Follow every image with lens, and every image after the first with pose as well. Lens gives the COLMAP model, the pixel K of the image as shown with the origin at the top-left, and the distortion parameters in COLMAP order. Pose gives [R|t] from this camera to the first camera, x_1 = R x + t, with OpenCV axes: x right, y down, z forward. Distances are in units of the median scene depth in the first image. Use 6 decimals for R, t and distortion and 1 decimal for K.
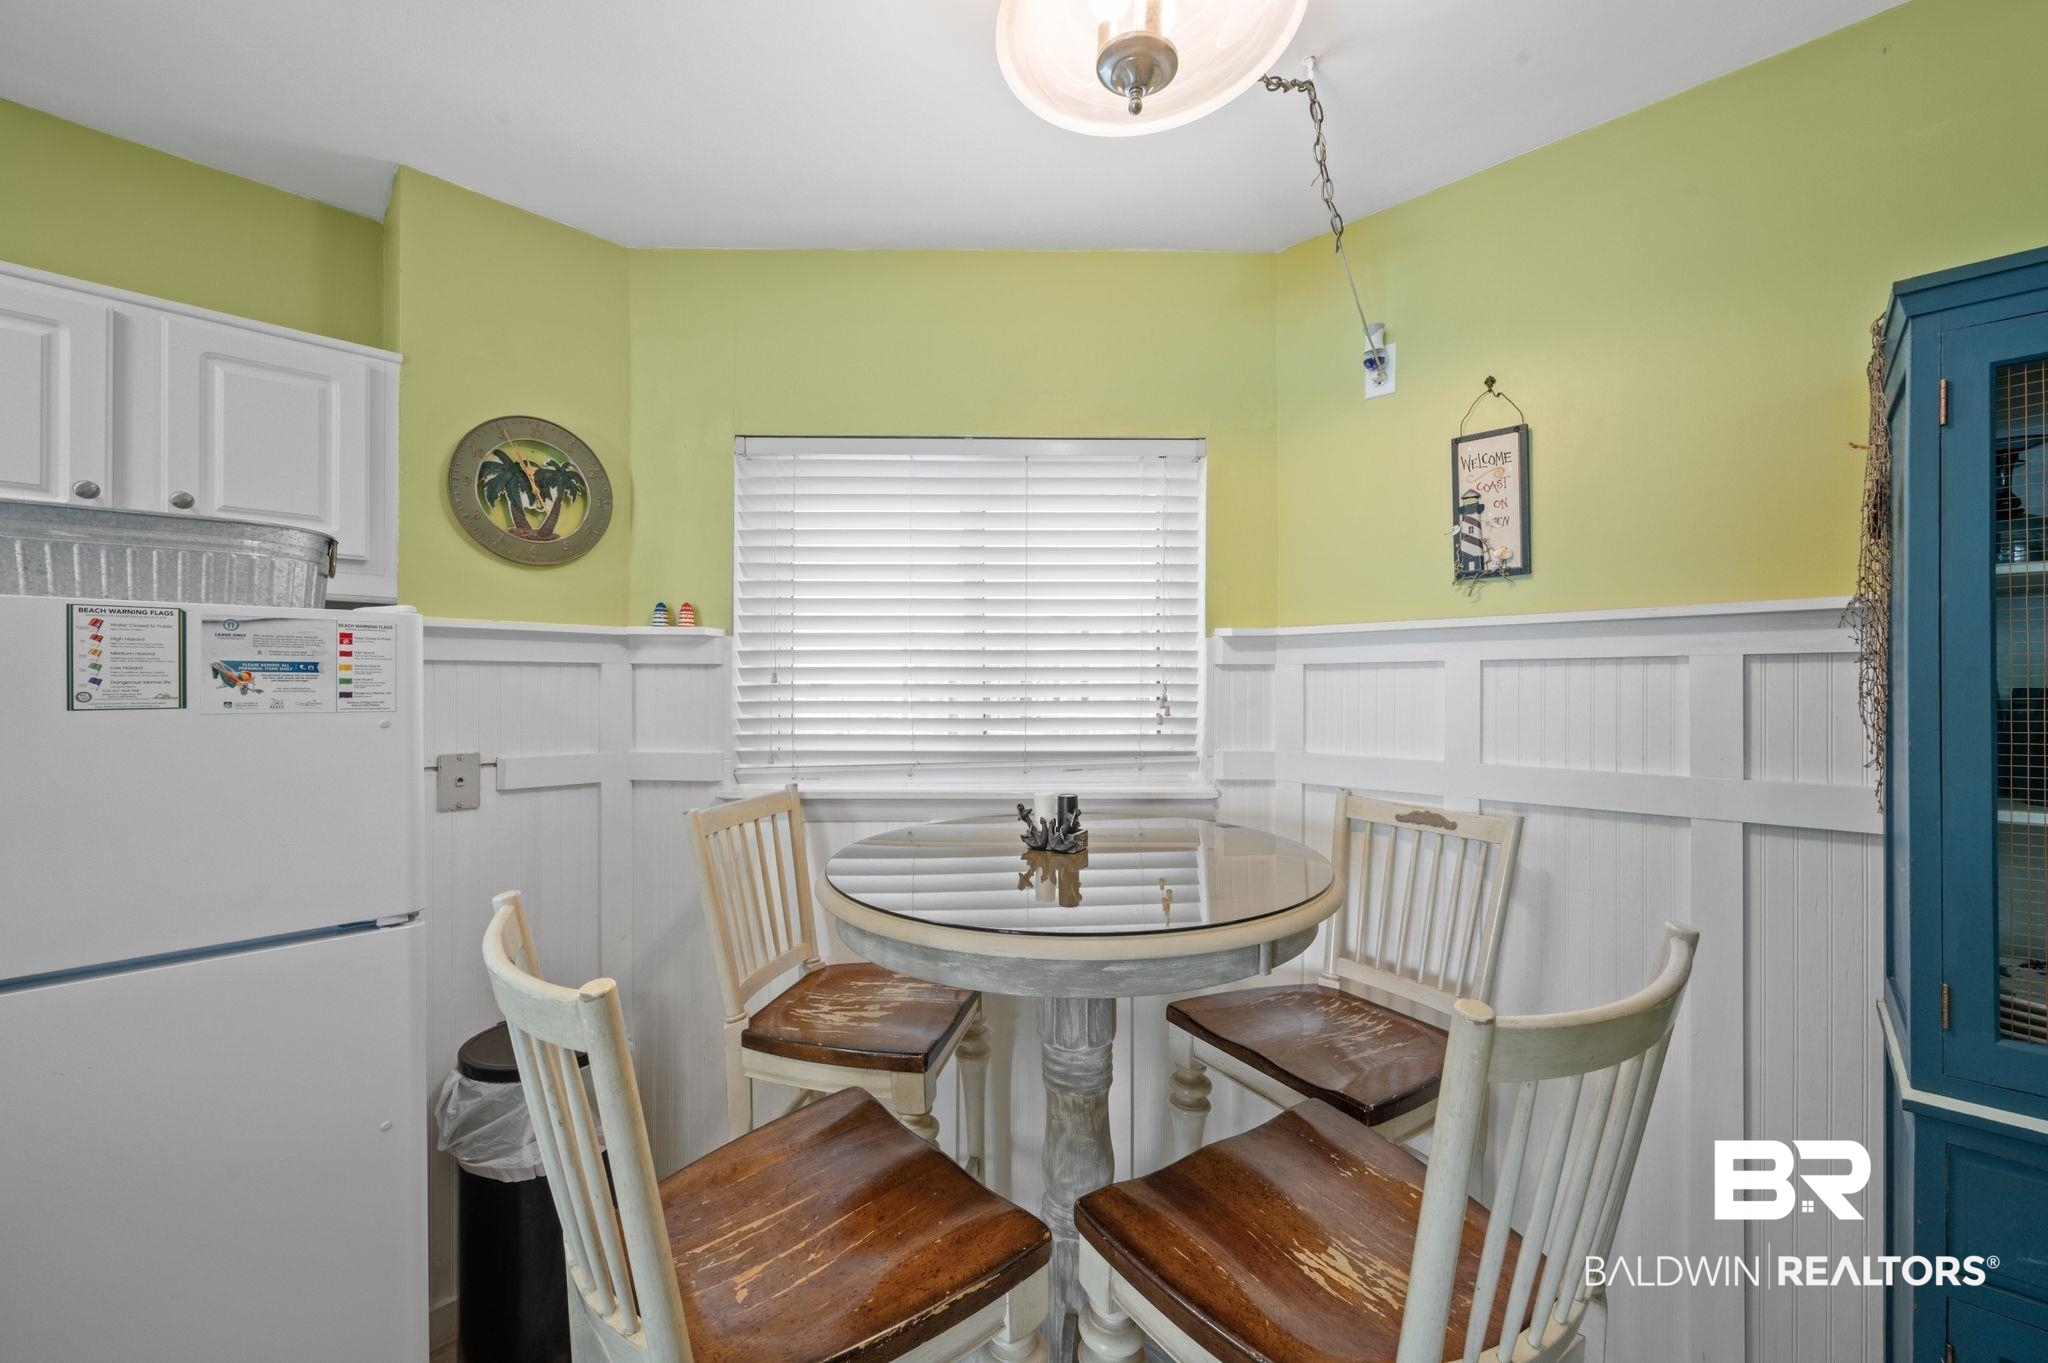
lens RADIAL K [[802.5, 0, 1022.6], [0, 802.5, 685.1], [0, 0, 1]] dist [-0.003182, 0.000415]
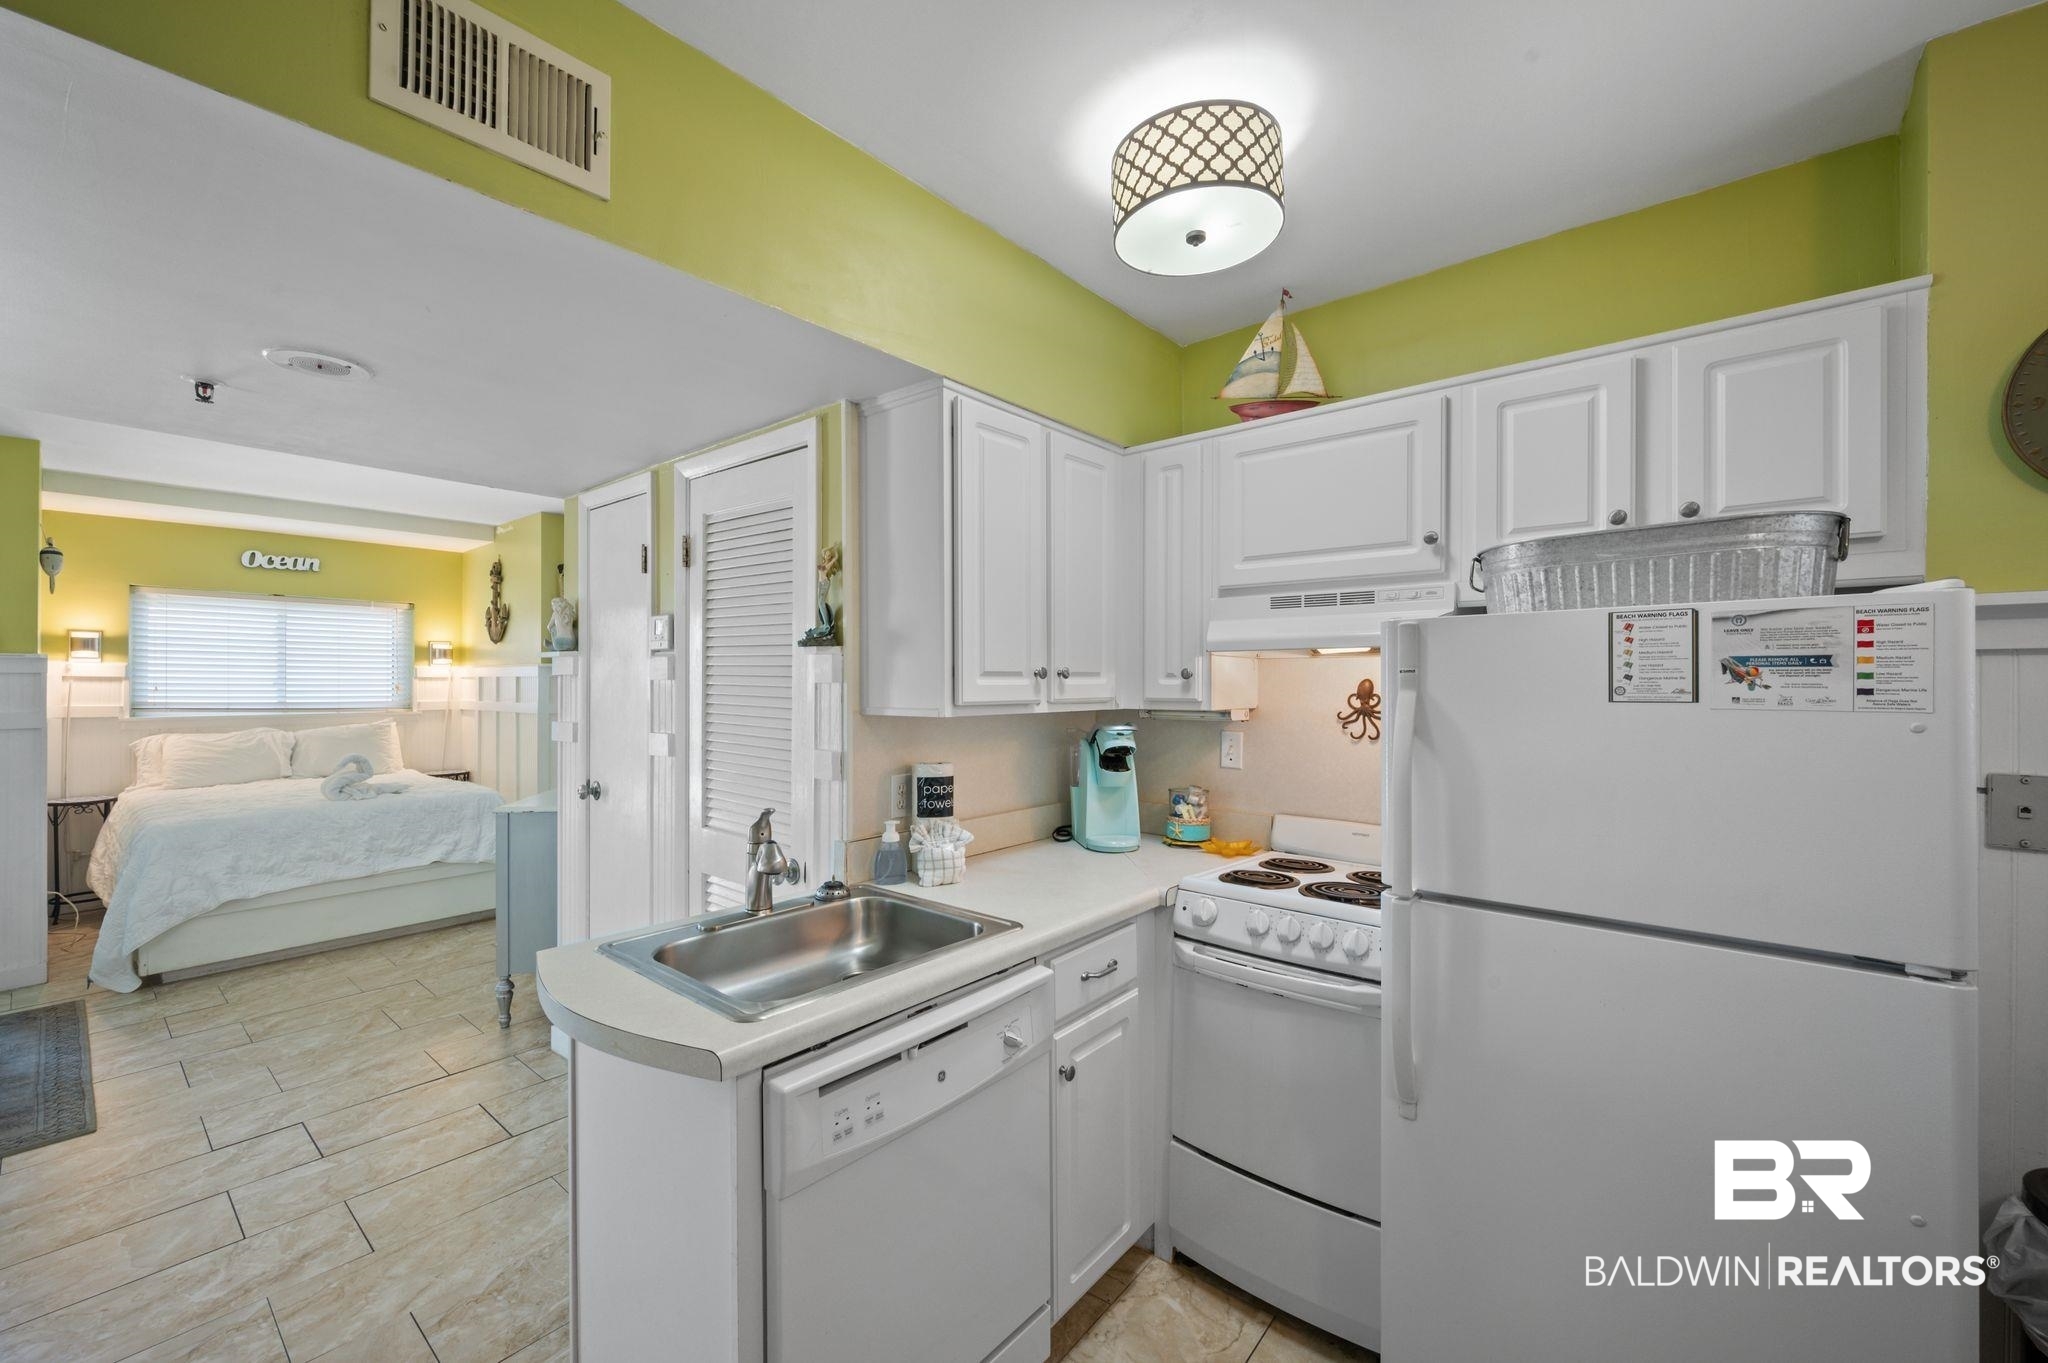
lens RADIAL K [[802.5, 0, 1022.0], [0, 802.5, 681.9], [0, 0, 1]] dist [-0.003182, 0.000415]
pose [[0.078265, -0.001383, -0.996932, -0.053524], [-0.001946, 0.999997, -0.001540, 0.004309], [0.996931, 0.002060, 0.078262, 0.024268]]
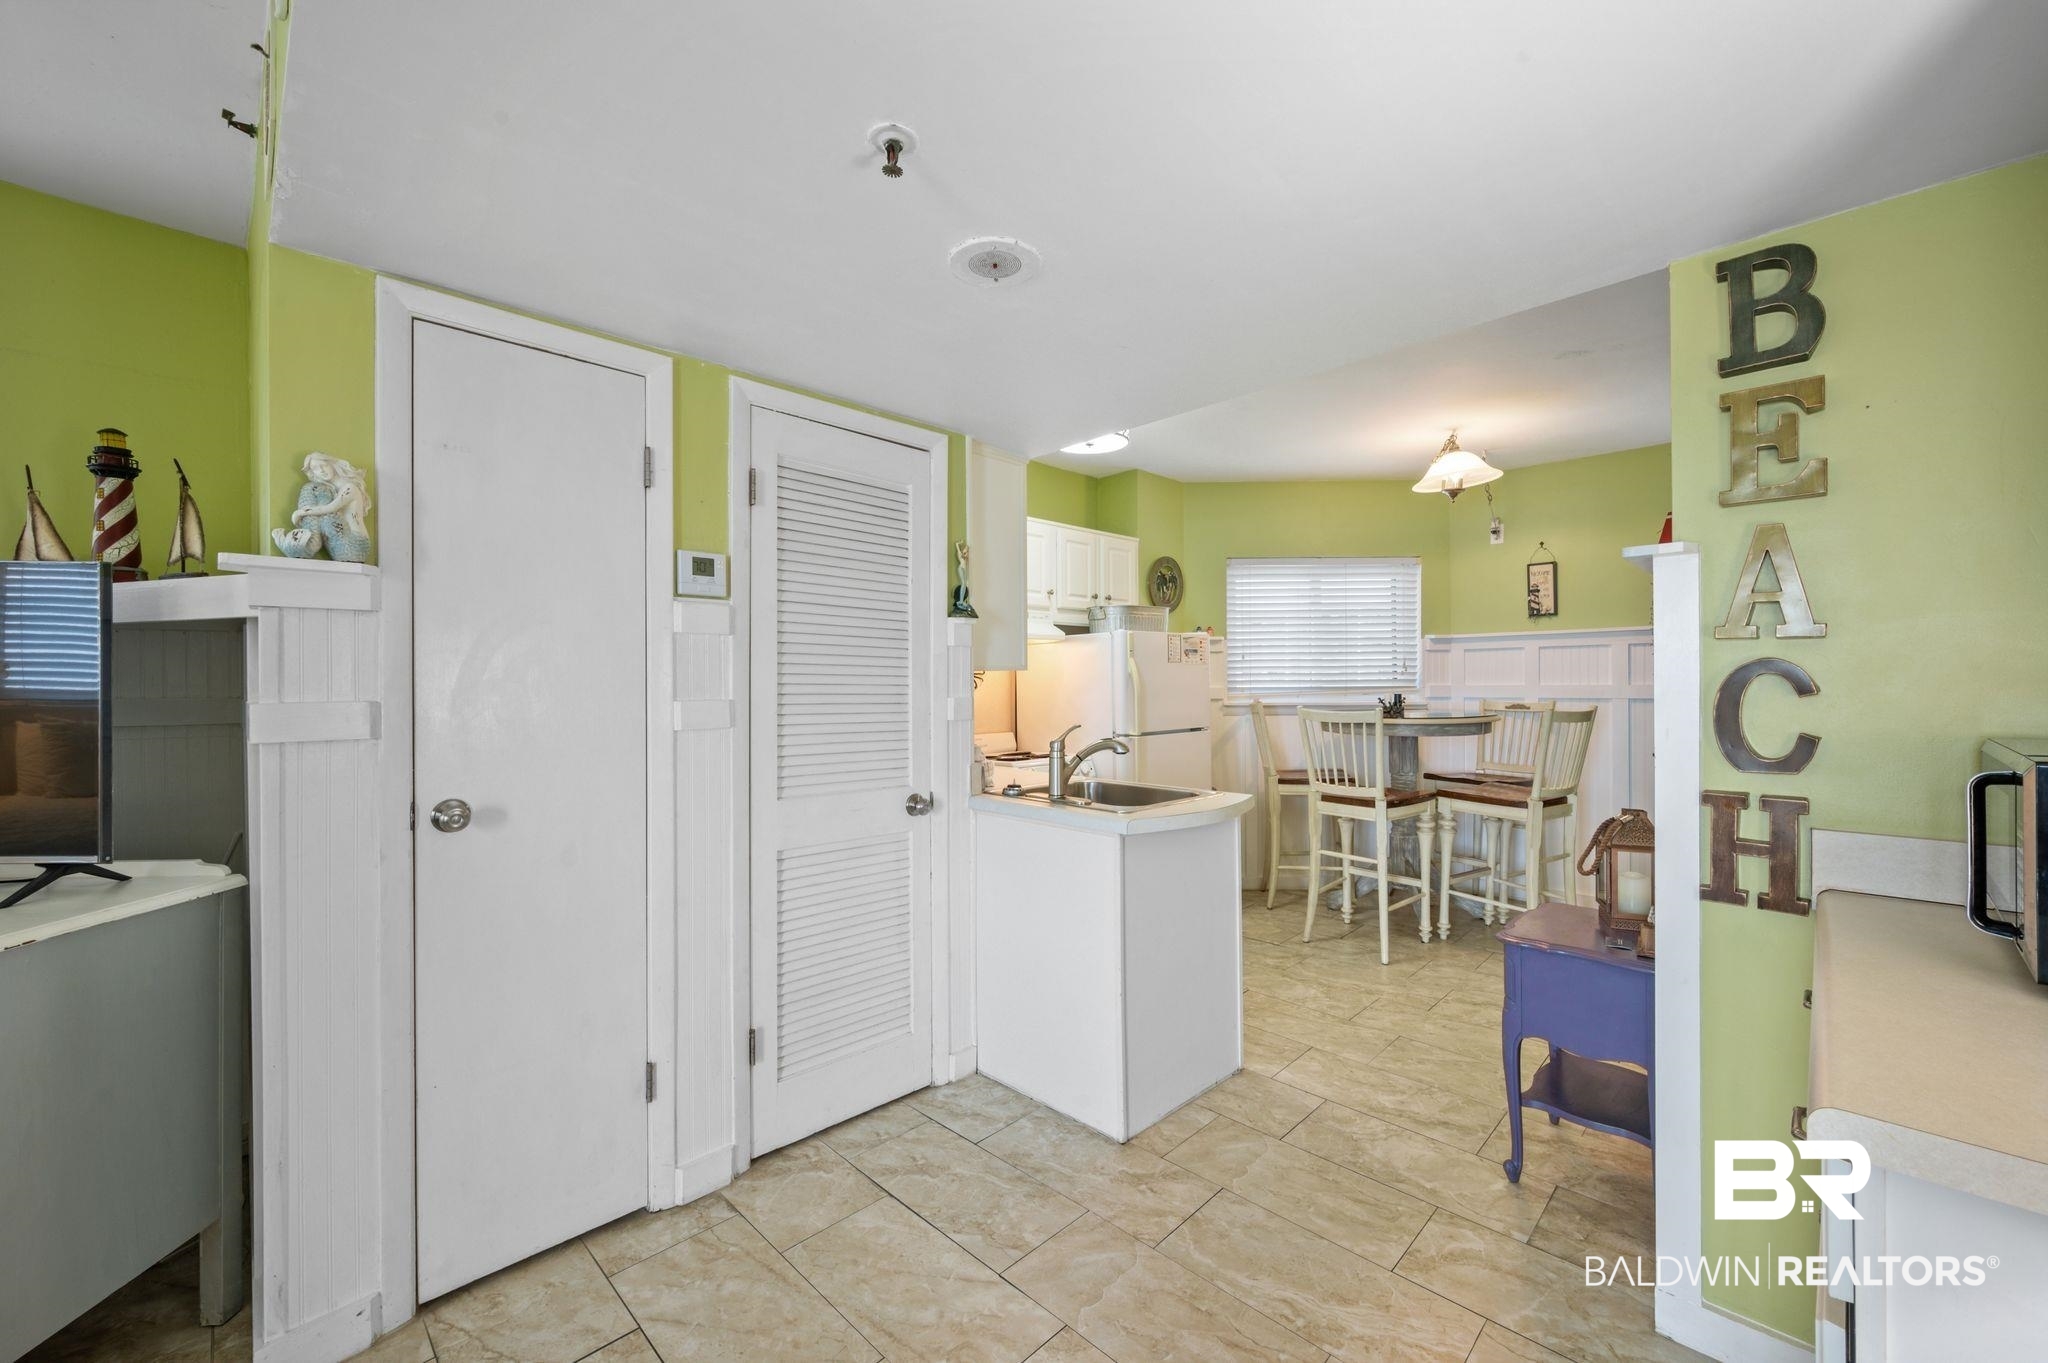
lens RADIAL K [[802.5, 0, 1020.6], [0, 802.5, 684.1], [0, 0, 1]] dist [-0.003182, 0.000415]
pose [[0.999685, -0.007399, -0.023963, -1.429851], [0.007430, 0.999972, 0.001204, 0.100396], [0.023953, -0.001381, 0.999712, -2.242886]]
